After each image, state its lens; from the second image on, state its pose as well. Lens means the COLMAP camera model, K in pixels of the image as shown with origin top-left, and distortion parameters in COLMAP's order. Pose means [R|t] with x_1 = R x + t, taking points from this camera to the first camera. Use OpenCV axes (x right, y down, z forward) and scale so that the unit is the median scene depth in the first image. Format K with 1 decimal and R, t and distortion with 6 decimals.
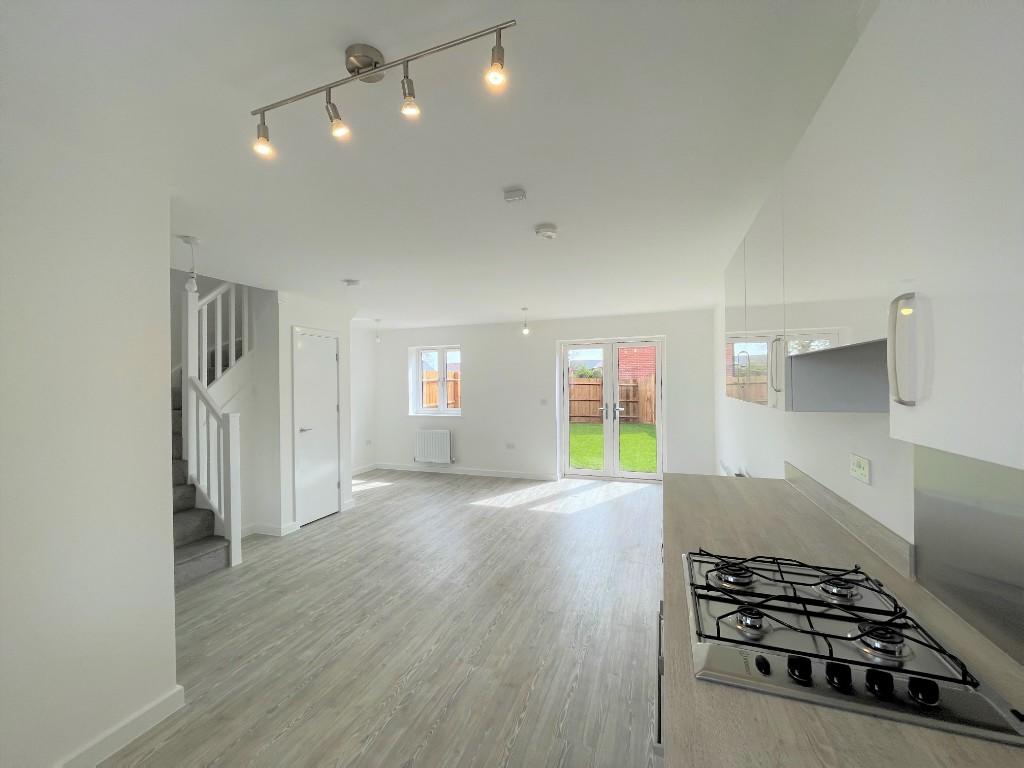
lens RADIAL K [[415.5, 0, 512.0], [0, 415.5, 384.0], [0, 0, 1]] dist [-0.003158, -0.000298]
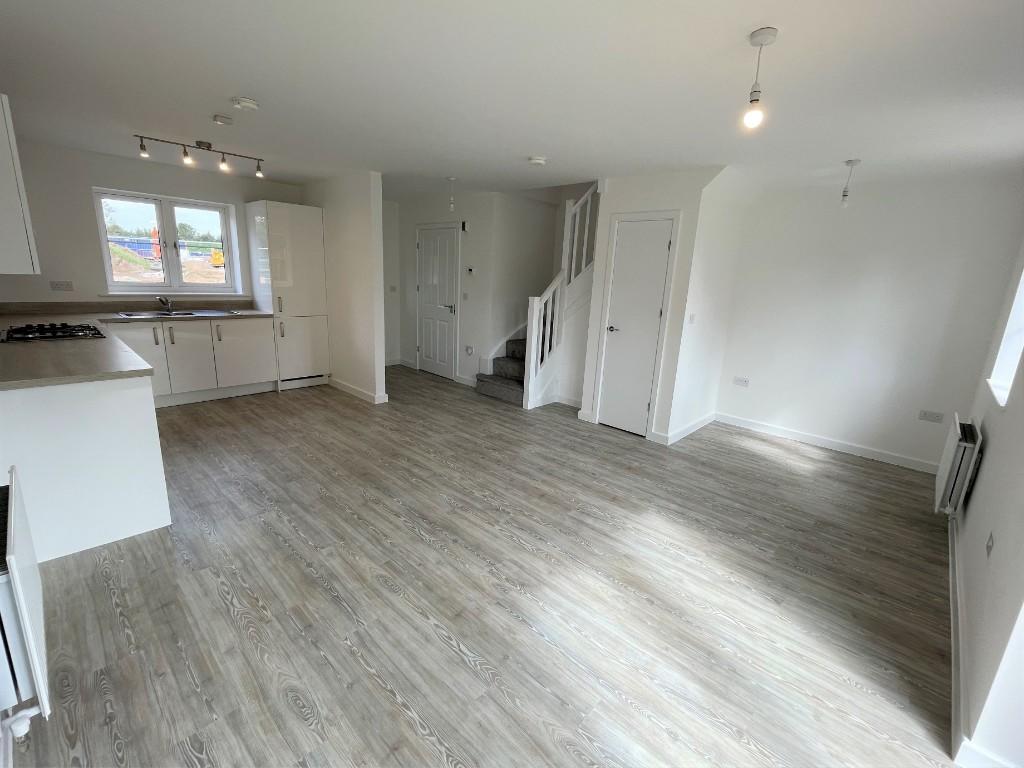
lens RADIAL K [[450.5, 0, 512.0], [0, 450.5, 384.0], [0, 0, 1]] dist [-0.002162, -0.000125]
pose [[-0.402696, 0.210532, -0.890793, 0.645489], [-0.047627, 0.967051, 0.250086, -0.014883], [0.914094, 0.143135, -0.379401, 1.462518]]
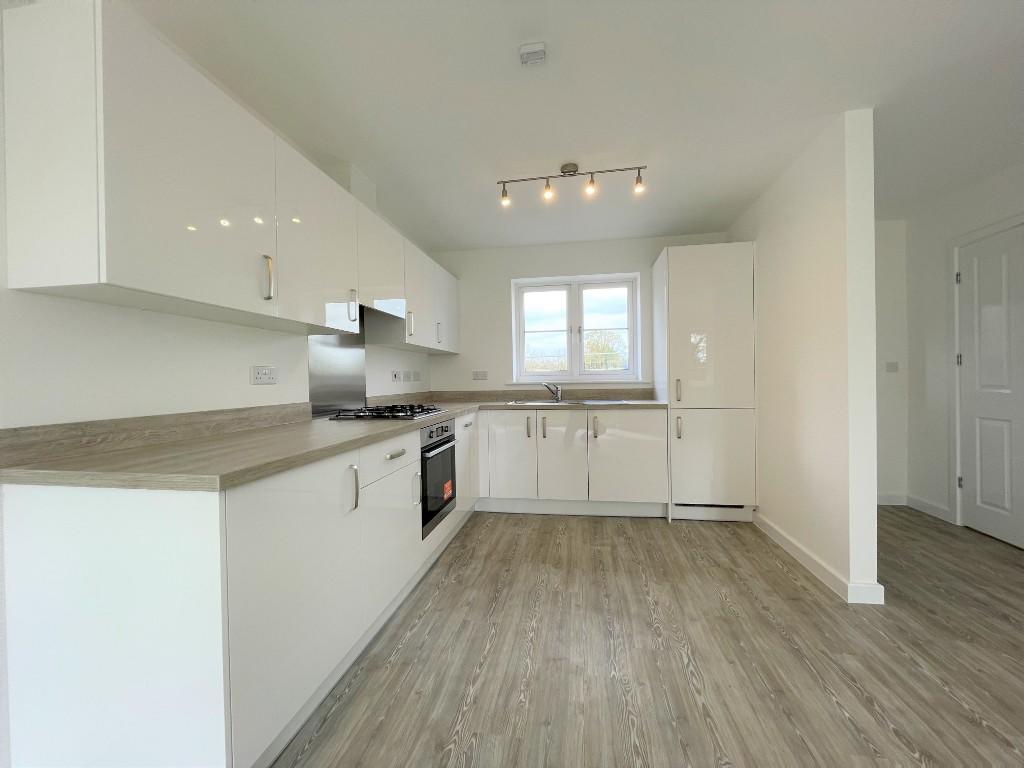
lens RADIAL K [[415.5, 0, 512.0], [0, 415.5, 384.0], [0, 0, 1]] dist [-0.003158, -0.000298]
pose [[-0.983343, 0.030614, -0.179165, 0.120578], [0.027974, 0.999460, 0.017247, 0.096181], [0.179596, 0.011948, -0.983668, 1.018331]]
